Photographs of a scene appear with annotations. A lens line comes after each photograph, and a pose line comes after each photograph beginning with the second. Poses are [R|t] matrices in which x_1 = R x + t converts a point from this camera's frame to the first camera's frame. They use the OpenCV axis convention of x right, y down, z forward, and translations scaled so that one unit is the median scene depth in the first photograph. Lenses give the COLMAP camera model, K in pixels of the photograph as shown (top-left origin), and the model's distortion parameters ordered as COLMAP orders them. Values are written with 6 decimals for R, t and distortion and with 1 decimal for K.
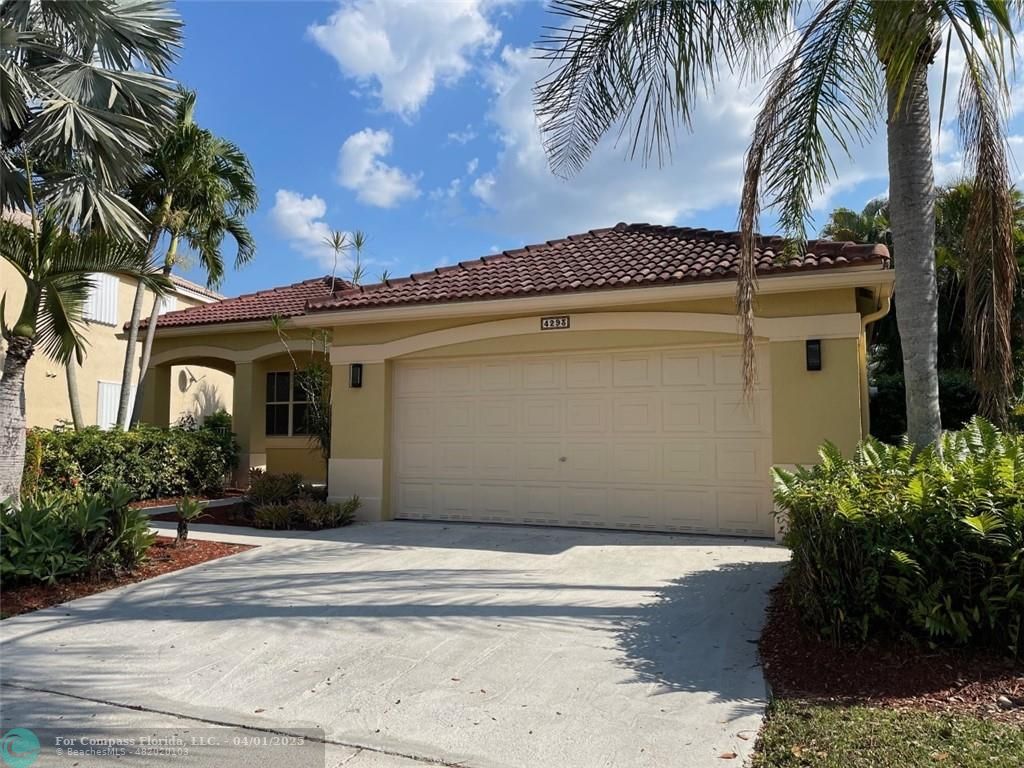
lens RADIAL K [[768.8, 0, 505.7], [0, 768.8, 379.9], [0, 0, 1]] dist [0.077518, -0.101988]
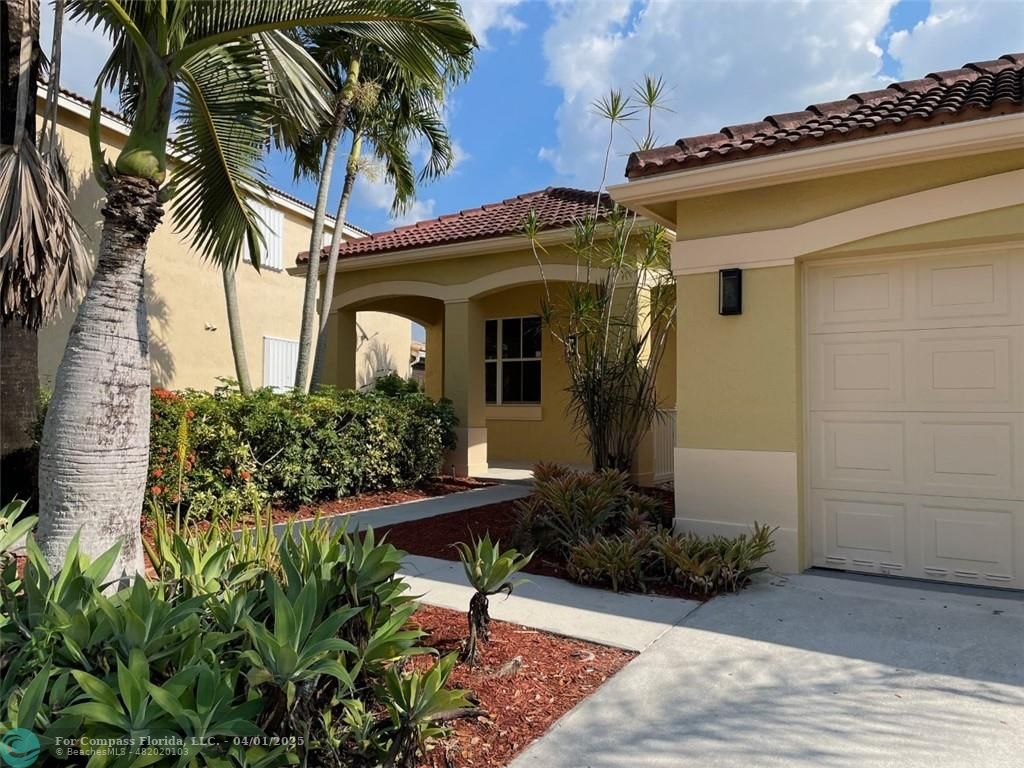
lens RADIAL K [[774.0, 0, 512.7], [0, 774.0, 377.2], [0, 0, 1]] dist [0.092589, -0.117845]
pose [[0.986793, -0.000983, -0.161981, -0.216011], [0.007205, 0.999258, 0.037832, 0.026722], [0.161824, -0.038499, 0.986068, 0.378604]]
